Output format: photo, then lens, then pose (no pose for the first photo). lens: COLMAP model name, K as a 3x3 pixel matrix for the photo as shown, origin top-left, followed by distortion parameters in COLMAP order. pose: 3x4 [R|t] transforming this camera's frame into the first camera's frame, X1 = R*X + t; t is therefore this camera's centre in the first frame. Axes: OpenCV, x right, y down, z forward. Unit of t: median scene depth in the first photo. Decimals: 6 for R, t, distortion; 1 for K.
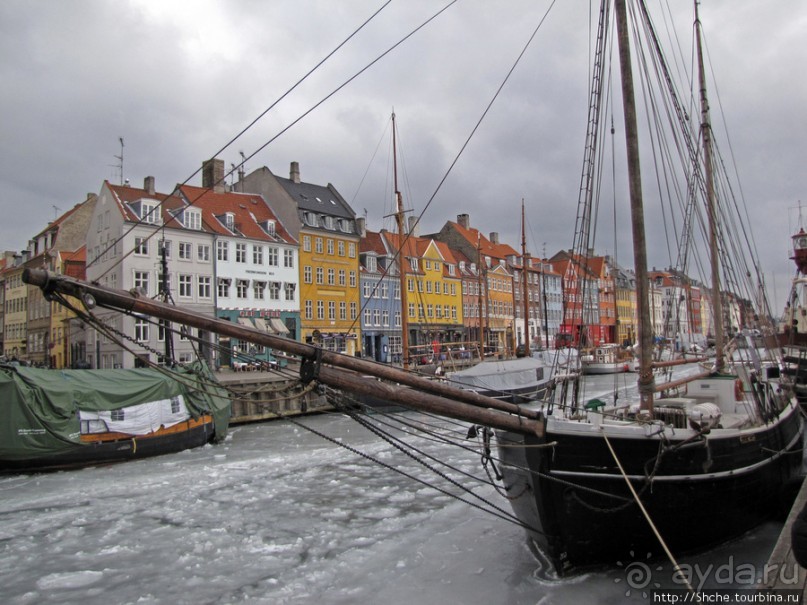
lens RADIAL K [[674.1, 0, 414.4], [0, 674.1, 290.9], [0, 0, 1]] dist [-0.187983, 0.162588]
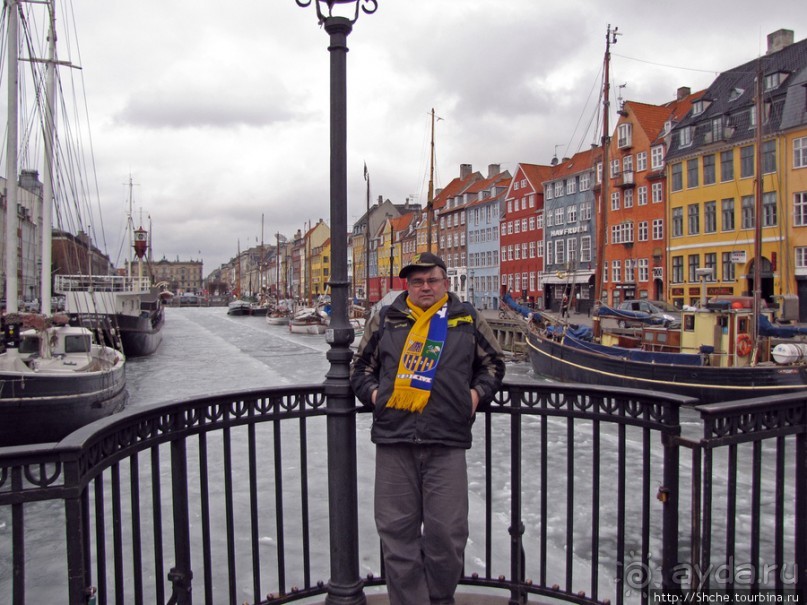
lens RADIAL K [[674.1, 0, 414.4], [0, 674.1, 290.9], [0, 0, 1]] dist [-0.187983, 0.162588]
pose [[-0.563813, 0.042149, -0.824826, 1.444989], [0.097847, 0.995072, -0.016035, 0.127097], [0.820086, -0.089748, -0.565159, 2.263298]]
